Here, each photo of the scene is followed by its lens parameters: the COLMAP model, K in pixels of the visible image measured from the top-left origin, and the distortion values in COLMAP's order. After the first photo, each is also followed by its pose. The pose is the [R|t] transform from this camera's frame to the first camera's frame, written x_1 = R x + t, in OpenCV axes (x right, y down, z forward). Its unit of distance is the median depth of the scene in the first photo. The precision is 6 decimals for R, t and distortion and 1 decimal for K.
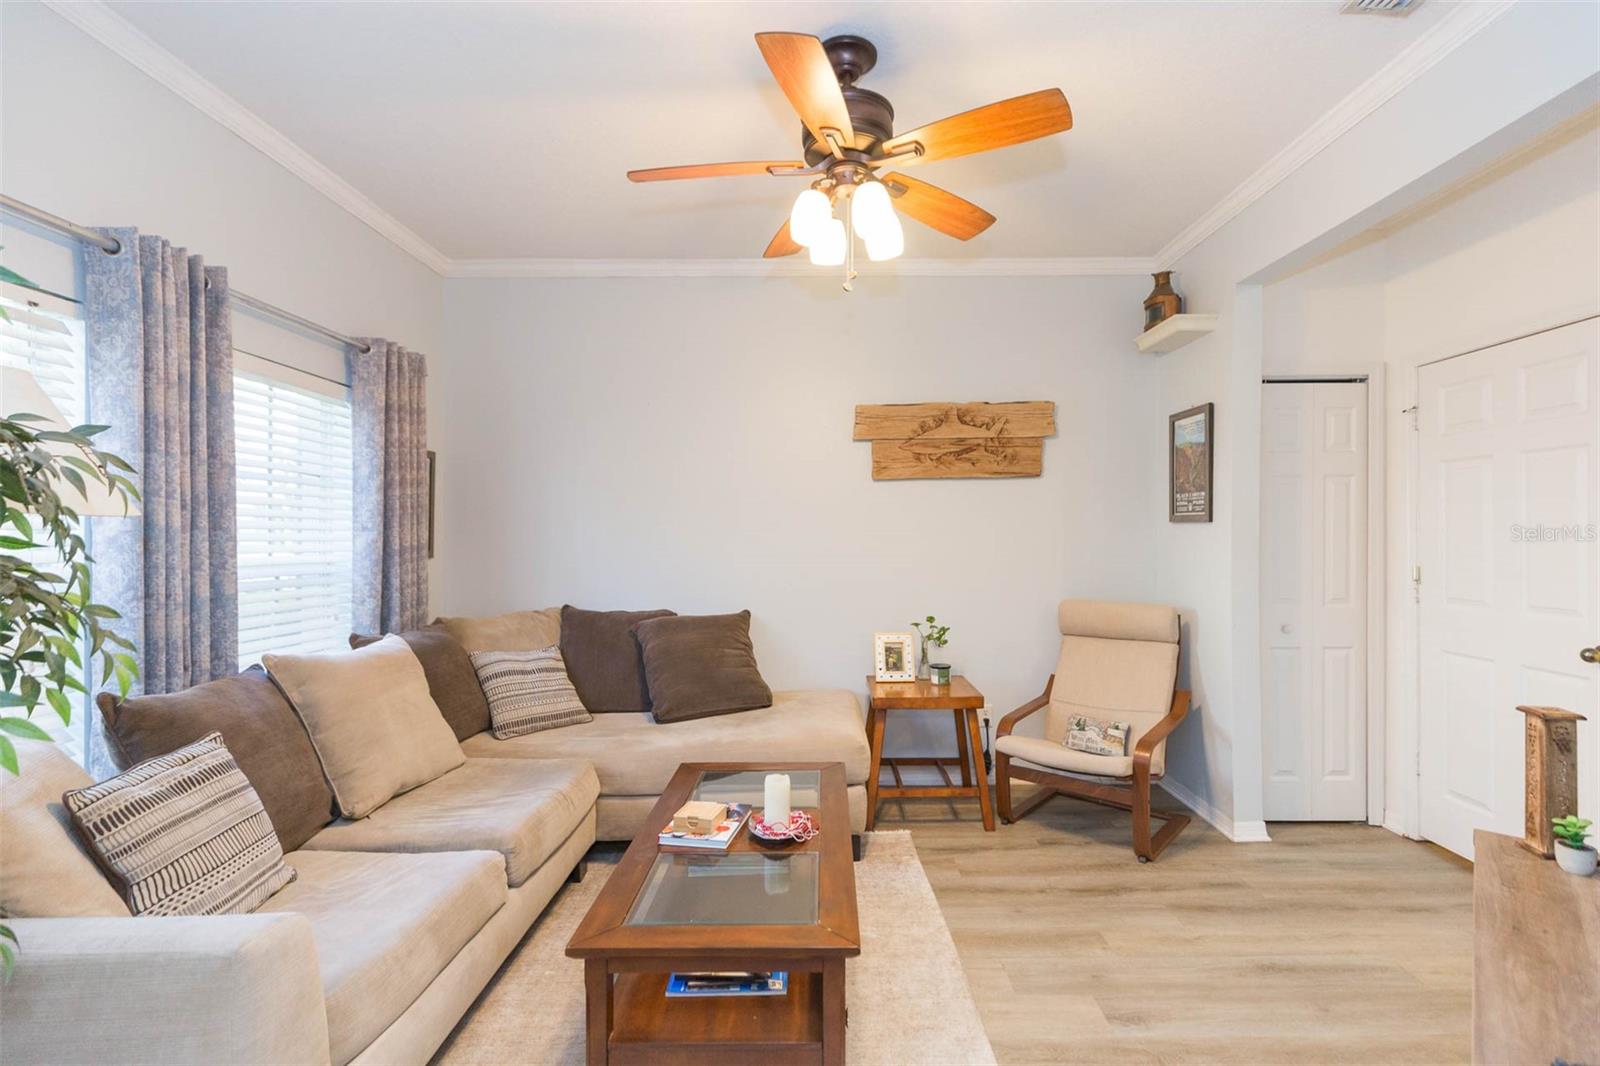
lens RADIAL K [[727.7, 0, 824.8], [0, 727.7, 520.4], [0, 0, 1]] dist [0.002671, -0.000874]
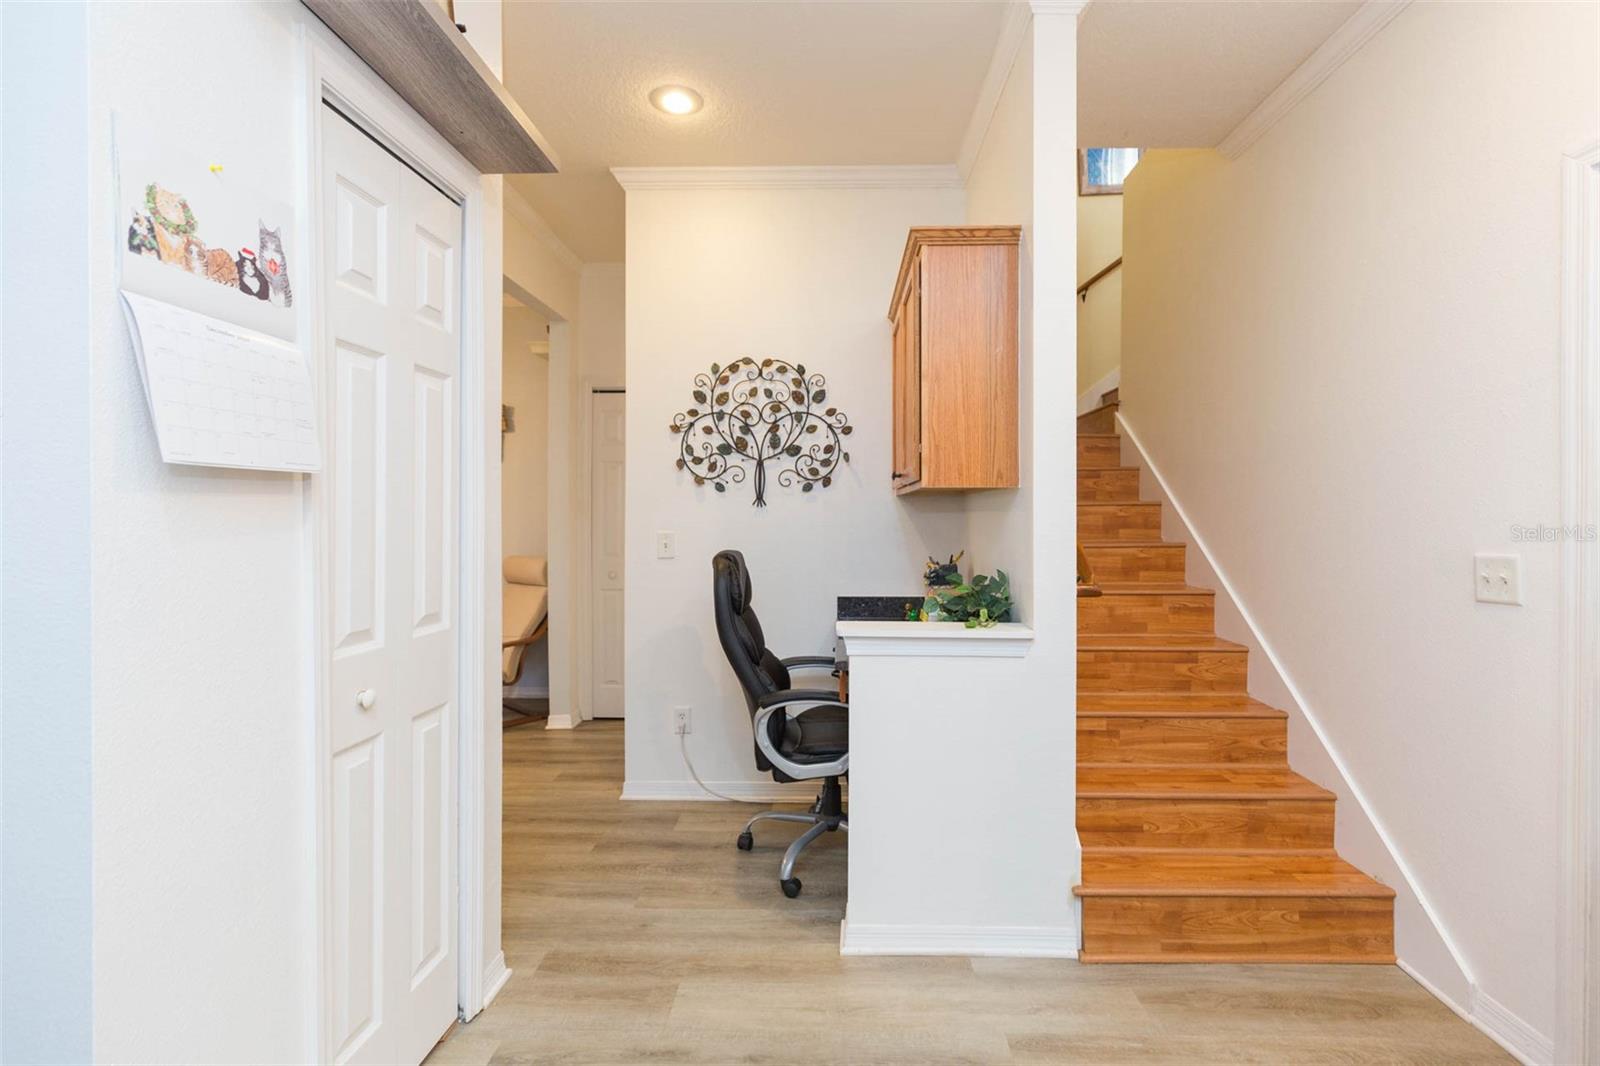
lens RADIAL K [[727.7, 0, 824.8], [0, 727.7, 520.4], [0, 0, 1]] dist [0.002671, -0.000874]
pose [[0.999965, 0.003977, -0.007348, 1.052594], [-0.003797, 0.999697, 0.024329, 0.012169], [0.007443, -0.024301, 0.999677, -0.340529]]
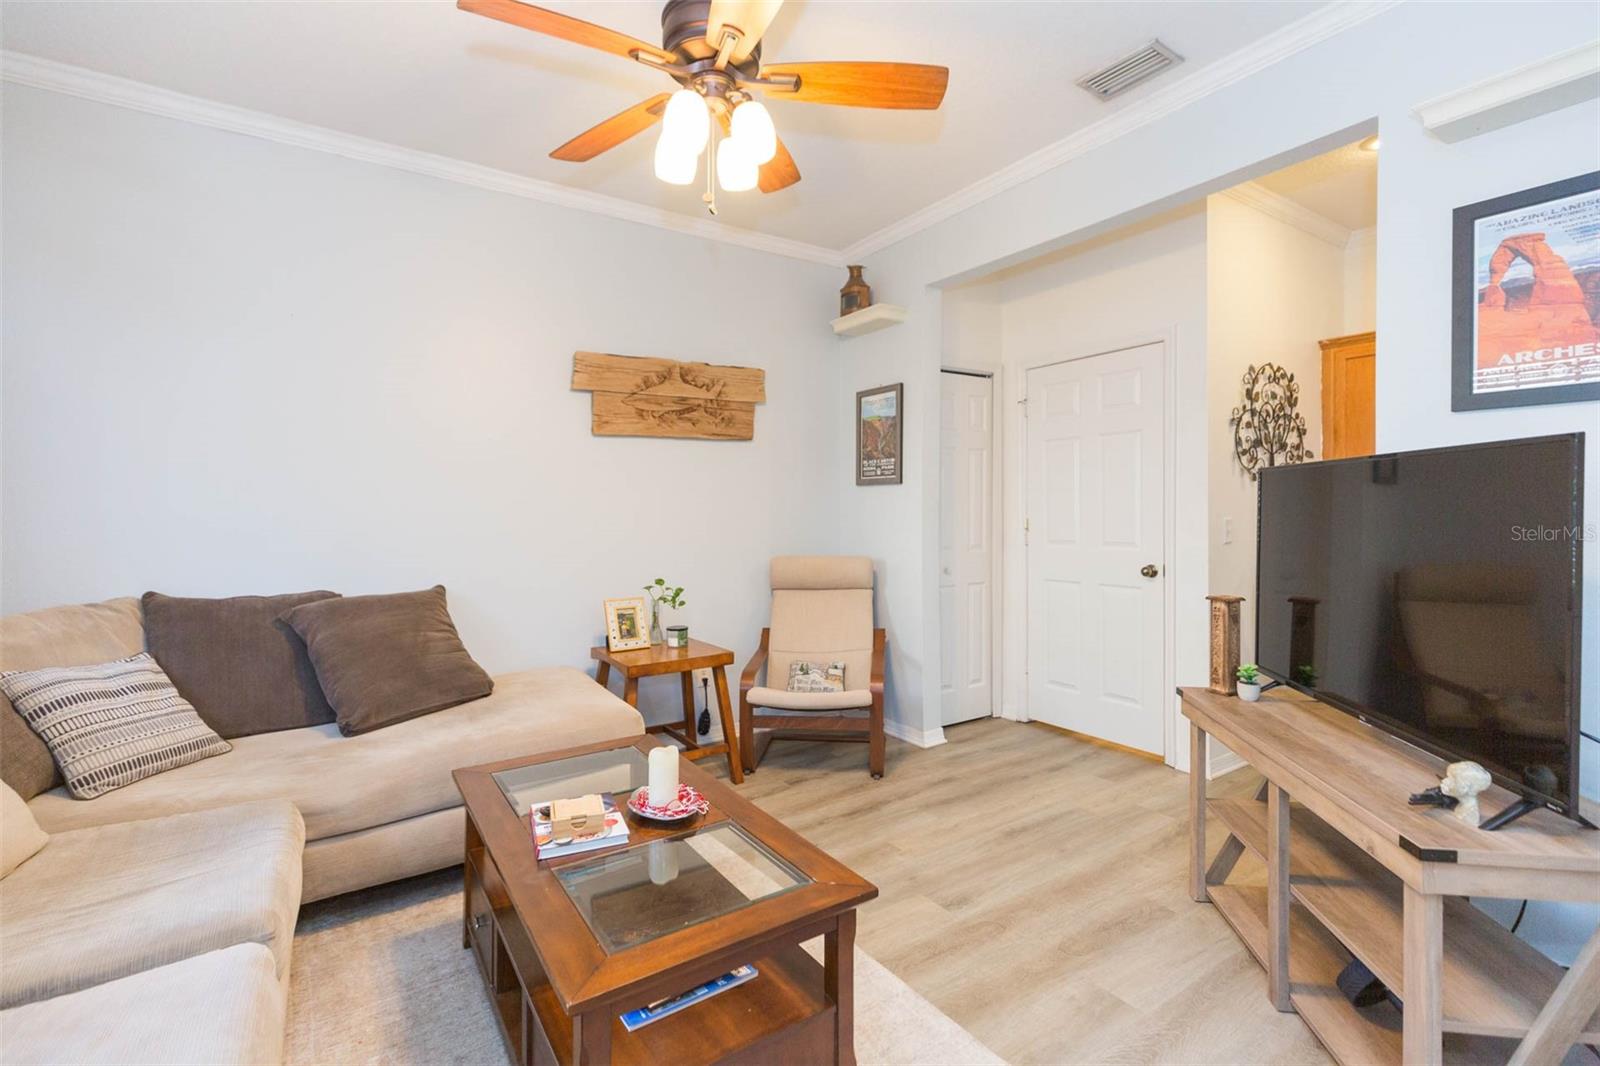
lens RADIAL K [[718.0, 0, 795.0], [0, 718.0, 504.4], [0, 0, 1]] dist [0.002526, -0.000182]
pose [[0.836985, 0.001930, 0.547222, -0.246015], [-0.004129, 0.999988, 0.002790, 0.032511], [-0.547210, -0.004595, 0.836983, 0.115402]]
